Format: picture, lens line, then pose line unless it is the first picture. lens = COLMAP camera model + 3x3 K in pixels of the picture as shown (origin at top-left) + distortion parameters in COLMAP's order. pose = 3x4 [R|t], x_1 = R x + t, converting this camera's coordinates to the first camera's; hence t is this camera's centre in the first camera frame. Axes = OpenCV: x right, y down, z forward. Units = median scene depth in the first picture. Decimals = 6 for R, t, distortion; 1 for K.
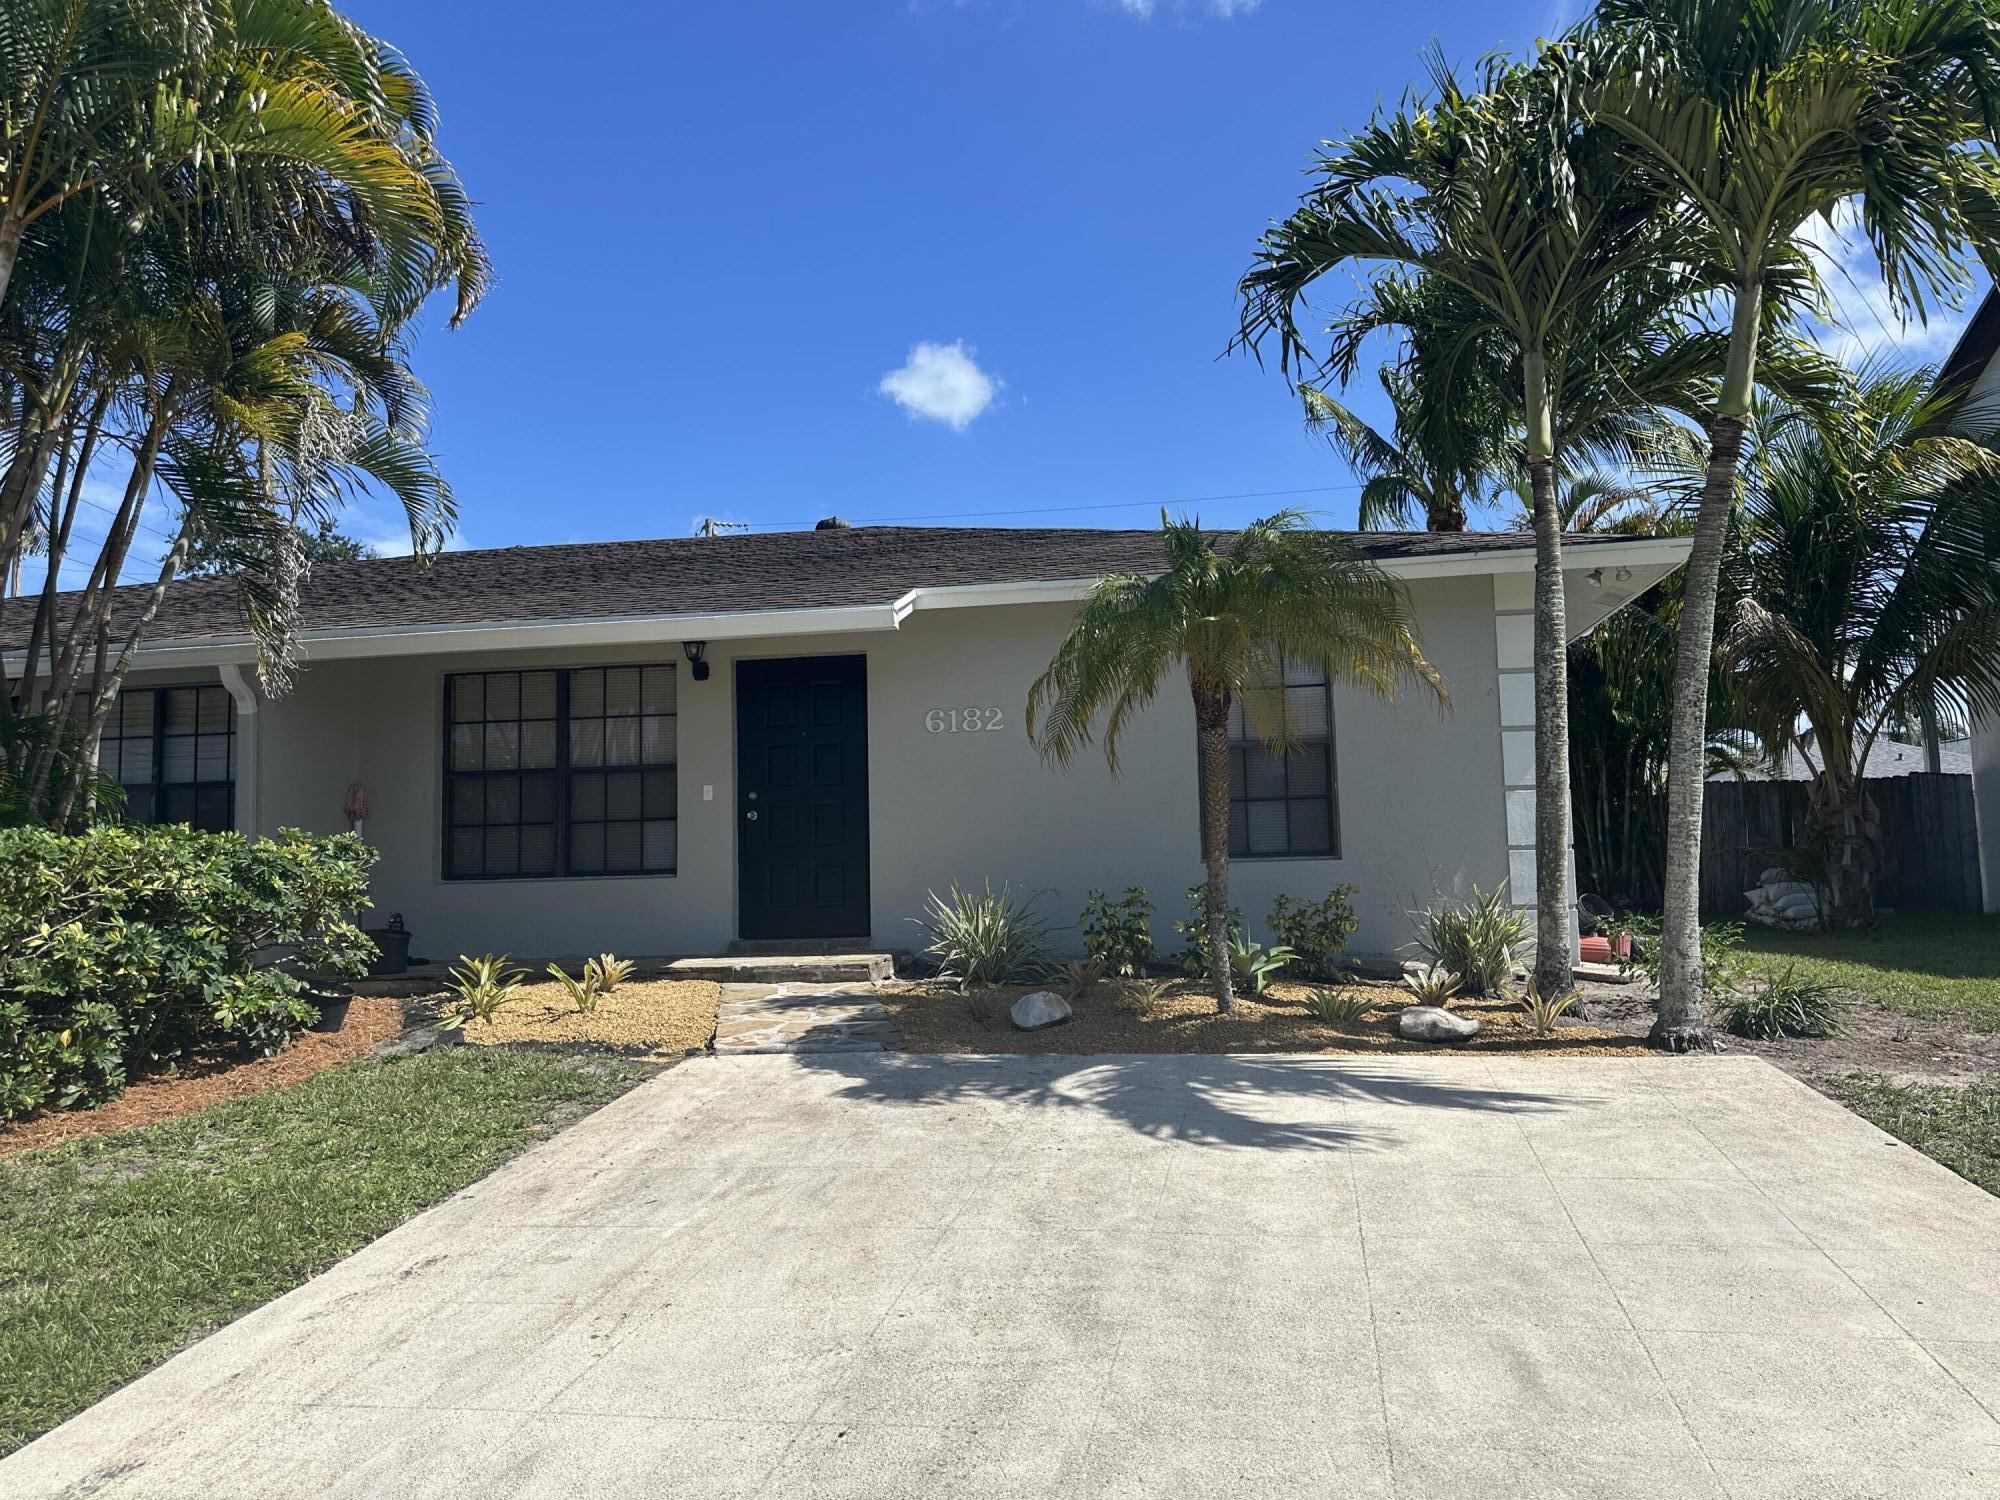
lens RADIAL K [[1433.7, 0, 1000.0], [0, 1433.7, 750.0], [0, 0, 1]] dist [0.005704, 0.000559]
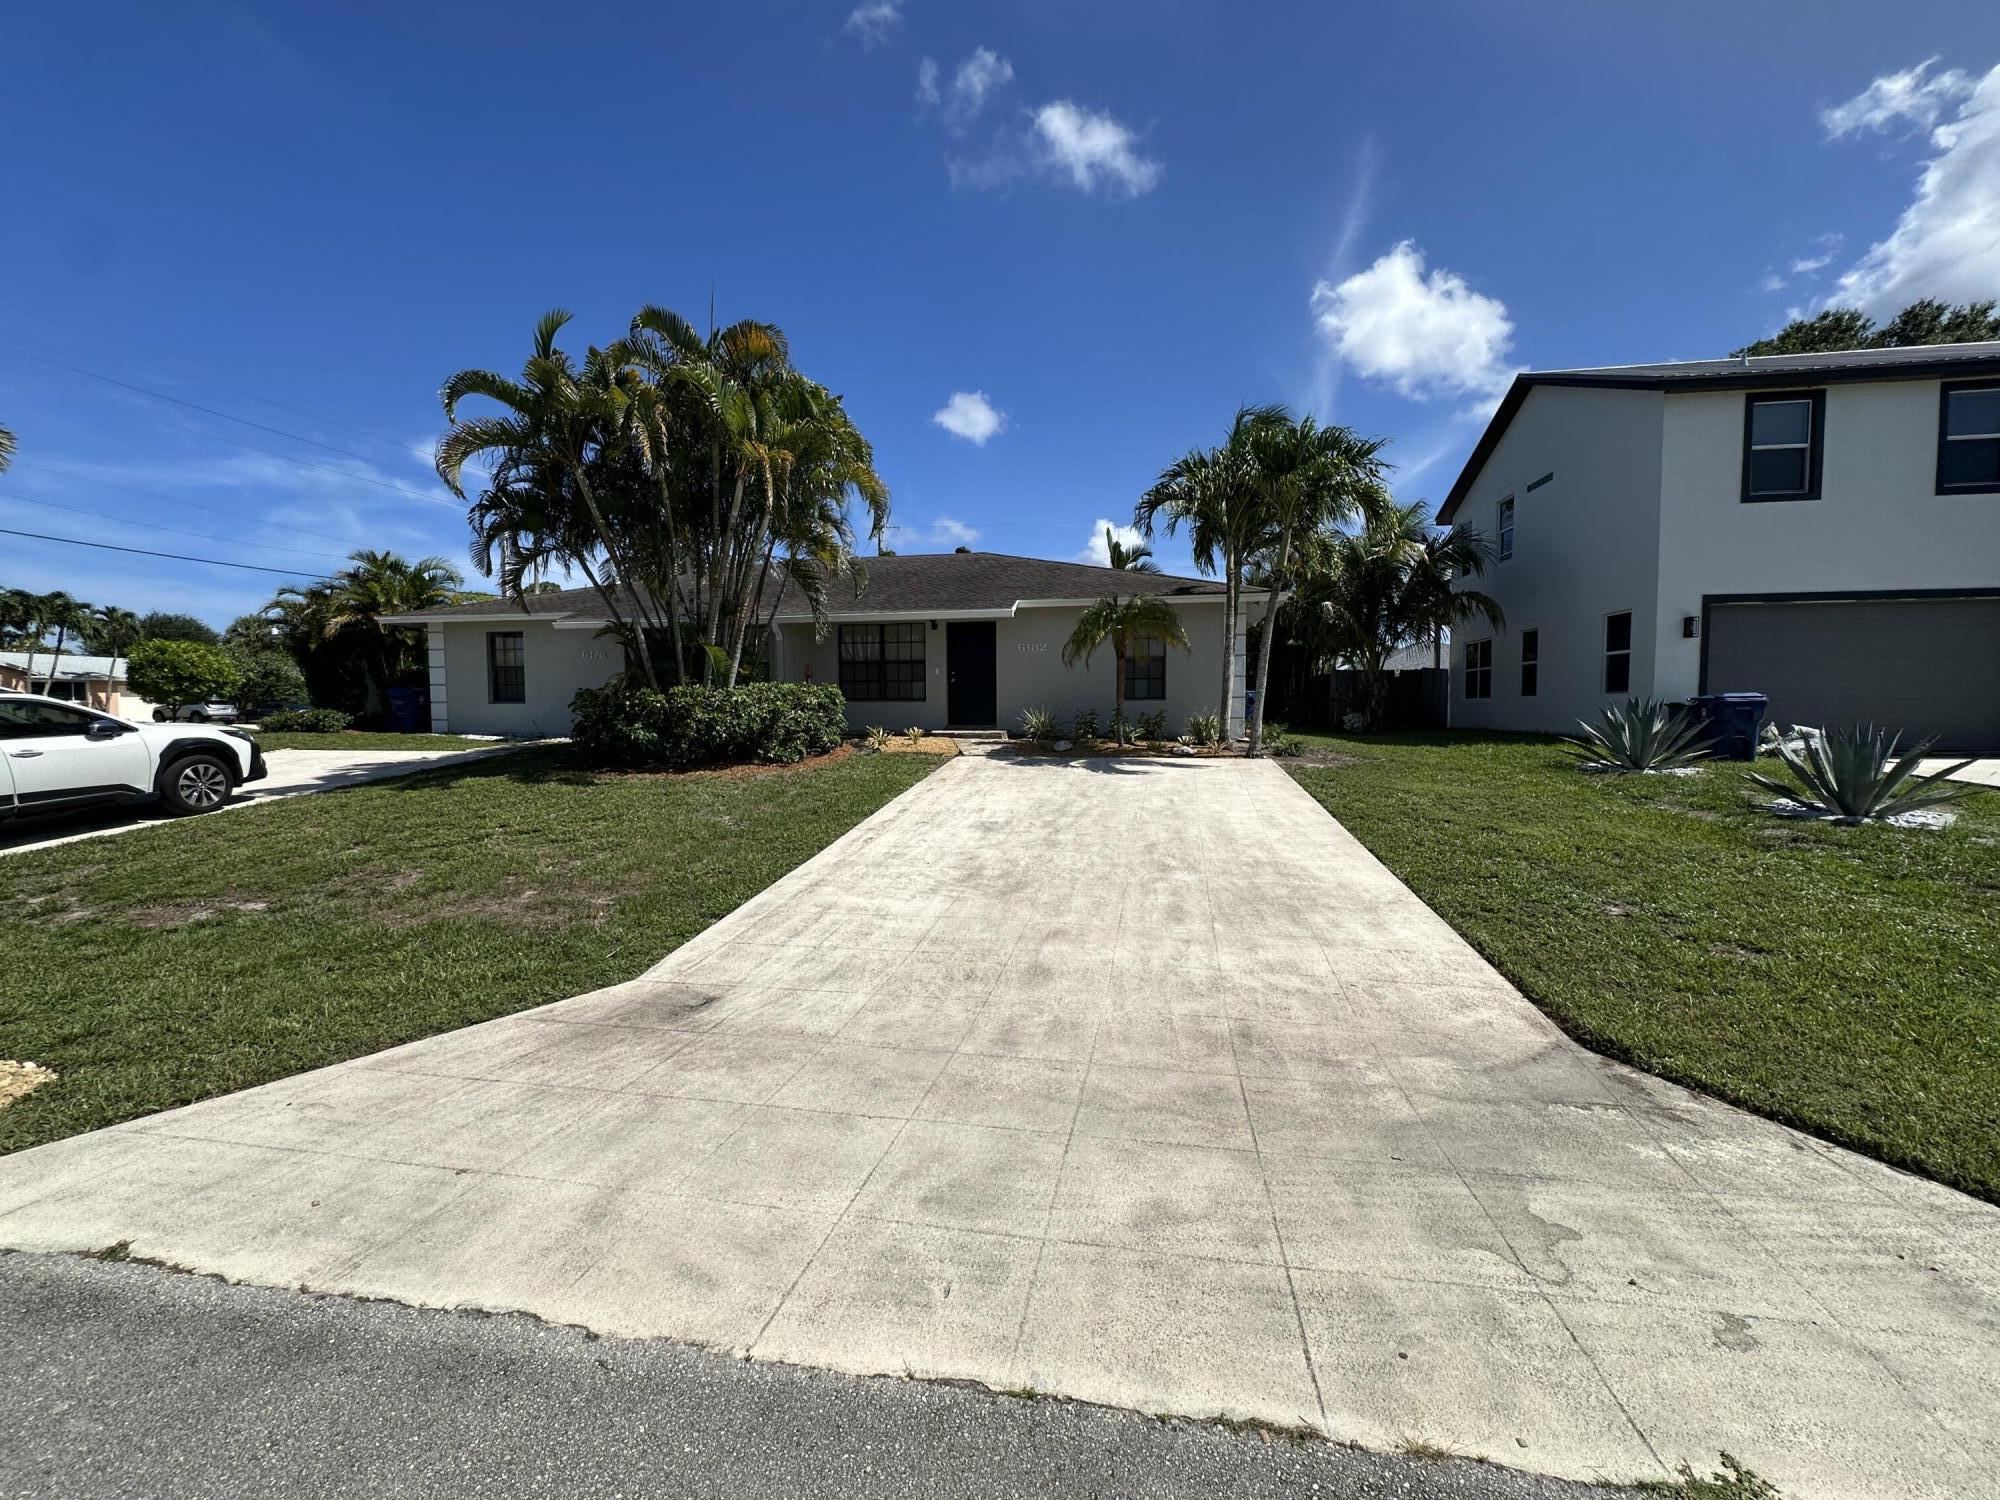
lens RADIAL K [[805.3, 0, 1000.0], [0, 805.3, 750.0], [0, 0, 1]] dist [-0.000005, -0.000003]
pose [[0.999720, 0.021357, -0.010142, -0.076870], [-0.019698, 0.989628, 0.142300, -0.050444], [0.013076, -0.142060, 0.989772, -0.637604]]
